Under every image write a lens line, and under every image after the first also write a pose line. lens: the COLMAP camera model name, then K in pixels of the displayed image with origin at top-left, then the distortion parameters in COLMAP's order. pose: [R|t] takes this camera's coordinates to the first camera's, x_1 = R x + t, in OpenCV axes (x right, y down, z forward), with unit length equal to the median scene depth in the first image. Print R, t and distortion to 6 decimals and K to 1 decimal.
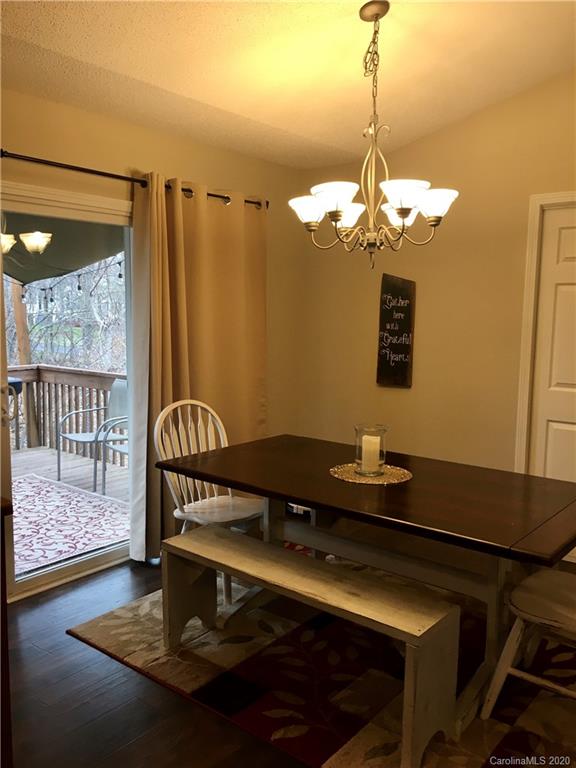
lens RADIAL K [[649.2, 0, 287.7], [0, 649.2, 382.9], [0, 0, 1]] dist [0.035872, -0.047309]
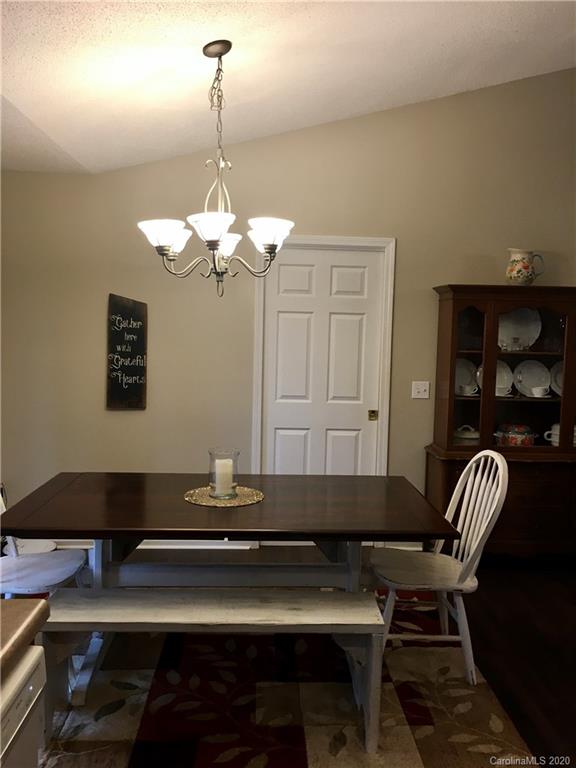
lens RADIAL K [[649.2, 0, 287.6], [0, 649.2, 383.1], [0, 0, 1]] dist [0.035872, -0.047309]
pose [[0.753023, -0.050282, 0.656071, -0.427313], [0.062462, 0.998036, 0.004798, -0.034262], [-0.655023, 0.037366, 0.754684, 0.146284]]
